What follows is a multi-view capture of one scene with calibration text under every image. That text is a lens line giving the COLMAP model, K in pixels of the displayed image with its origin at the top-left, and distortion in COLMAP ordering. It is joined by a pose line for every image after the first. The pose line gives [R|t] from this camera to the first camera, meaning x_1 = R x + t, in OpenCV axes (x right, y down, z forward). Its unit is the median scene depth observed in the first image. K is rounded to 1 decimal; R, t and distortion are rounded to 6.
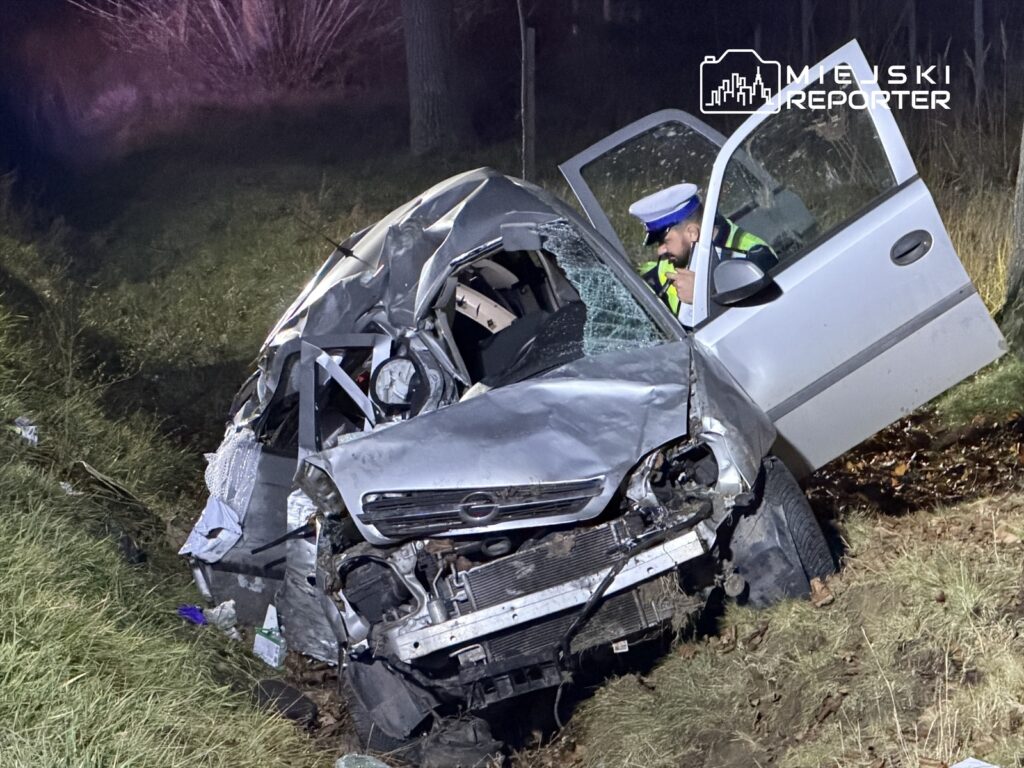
lens RADIAL K [[4863.4, 0, 512.0], [0, 4863.4, 384.0], [0, 0, 1]] dist [0.061458, 3.290343]
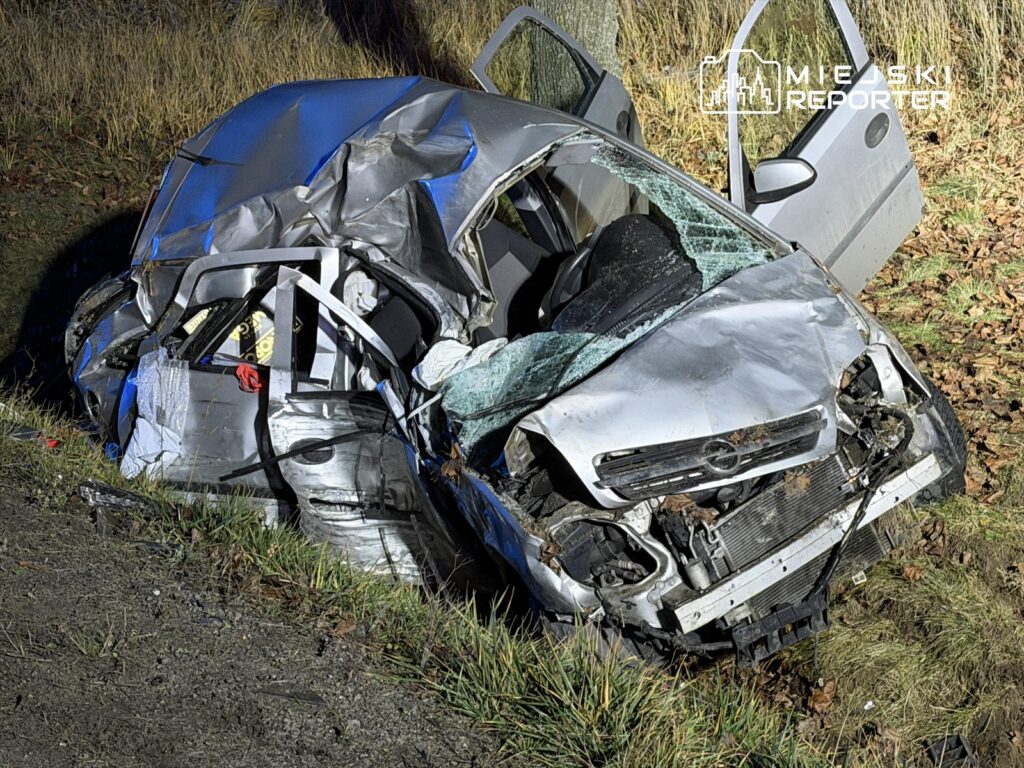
lens RADIAL K [[2311.4, 0, 512.0], [0, 2311.4, 384.0], [0, 0, 1]] dist [0.158830, 0.505543]
pose [[0.875342, -0.130281, 0.465621, -0.247480], [0.065808, 0.986155, 0.152212, -0.059336], [-0.479004, -0.102596, 0.871796, 0.618543]]
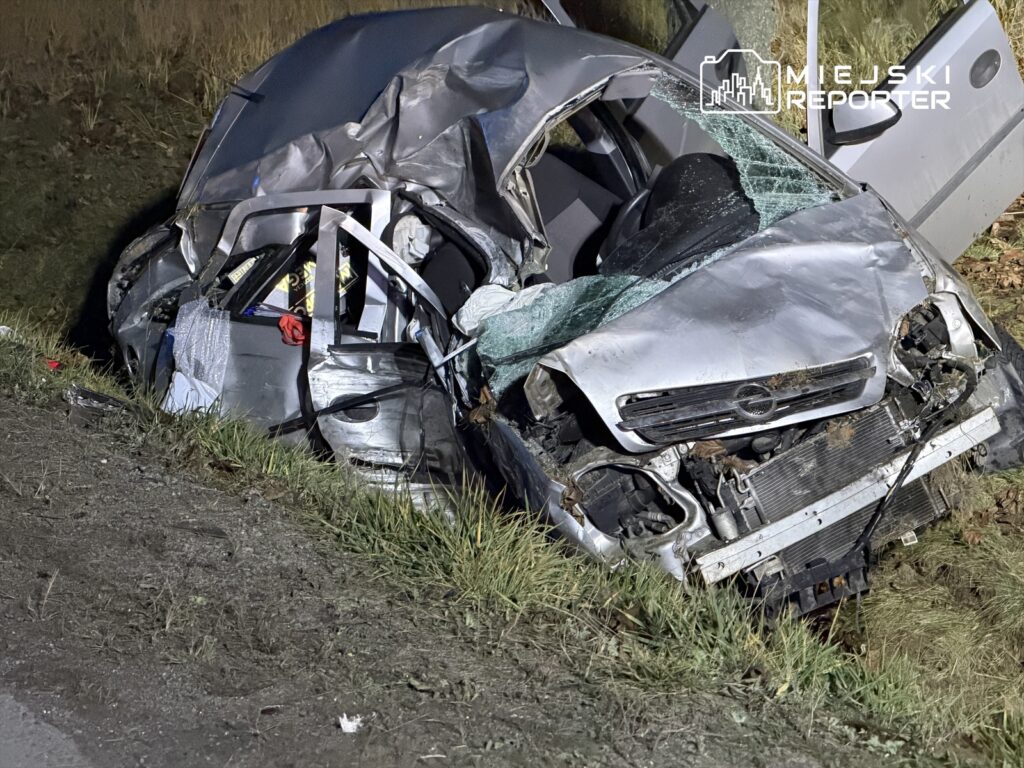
lens RADIAL K [[3057.4, 0, 512.0], [0, 3057.4, 384.0], [0, 0, 1]] dist [0.273510, 0.876663]
pose [[0.918867, -0.099235, 0.381885, -0.259240], [0.056832, 0.991051, 0.120783, -0.047918], [-0.390453, -0.089280, 0.916283, 0.494094]]
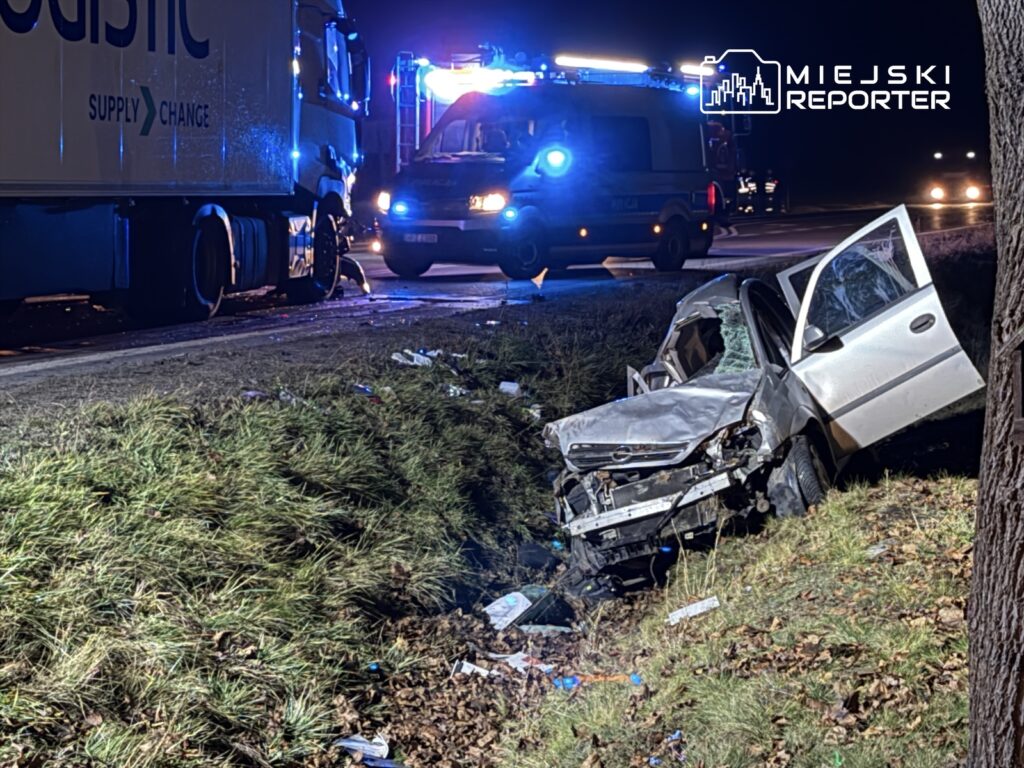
lens RADIAL K [[2691.1, 0, 512.0], [0, 2691.1, 384.0], [0, 0, 1]] dist [0.041029, 0.152124]
pose [[0.924902, 0.041595, -0.377924, 0.329580], [-0.048387, 0.998793, -0.008490, 0.009533], [0.377115, 0.026139, 0.925798, 0.052018]]
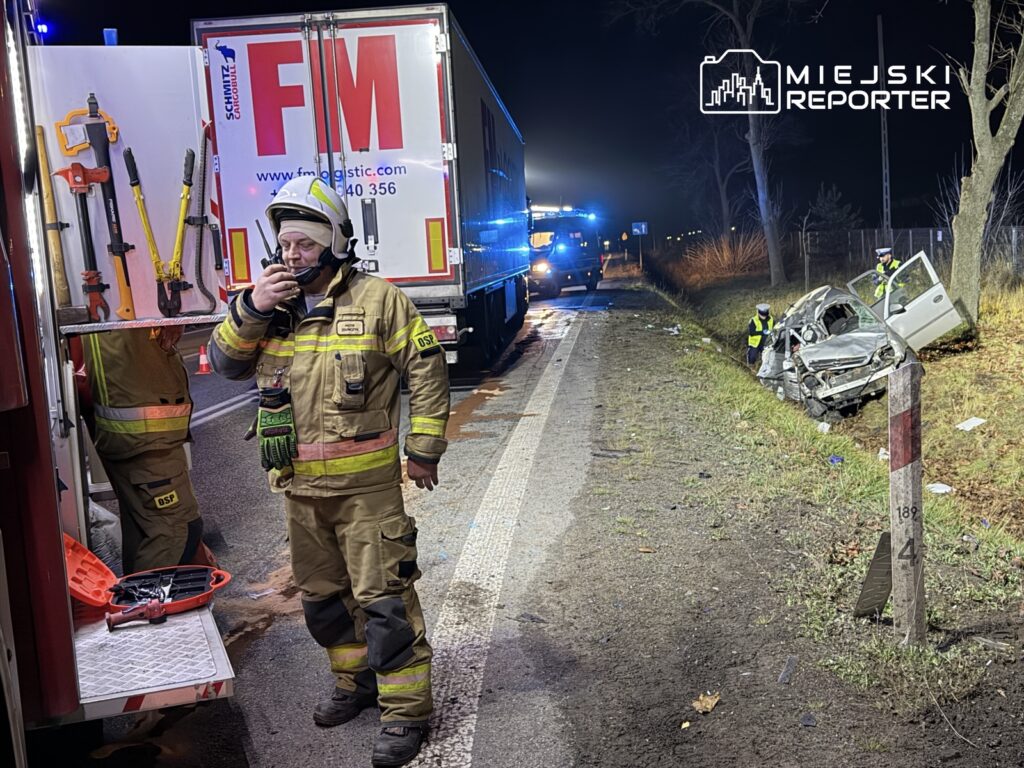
lens RADIAL K [[1062.8, 0, 512.0], [0, 1062.8, 384.0], [0, 0, 1]] dist [0.193589, -0.468015]
pose [[0.971991, -0.025541, -0.233625, -0.064413], [0.034502, 0.998814, 0.034349, 0.000983], [0.232471, -0.041447, 0.971720, -0.012257]]
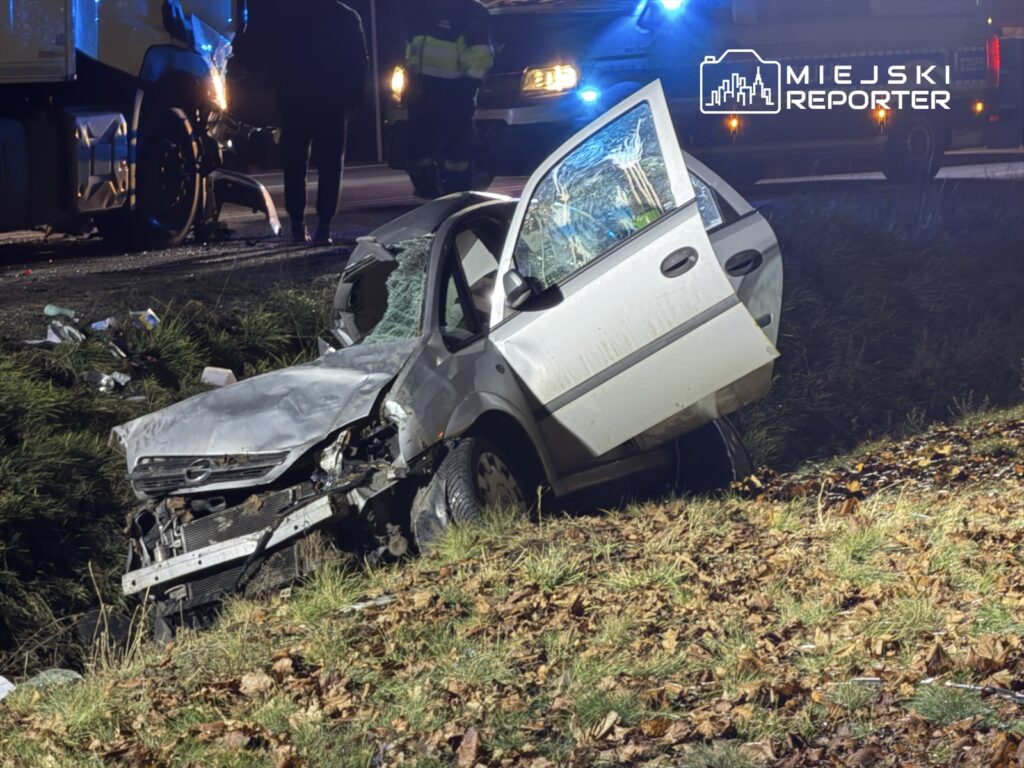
lens RADIAL K [[4740.2, 0, 512.0], [0, 4740.2, 384.0], [0, 0, 1]] dist [0.145388, -0.041242]
pose [[0.861114, 0.024182, -0.507837, 0.643158], [-0.030475, 0.999527, -0.004080, 0.006288], [0.507498, 0.018990, 0.861444, 0.032494]]
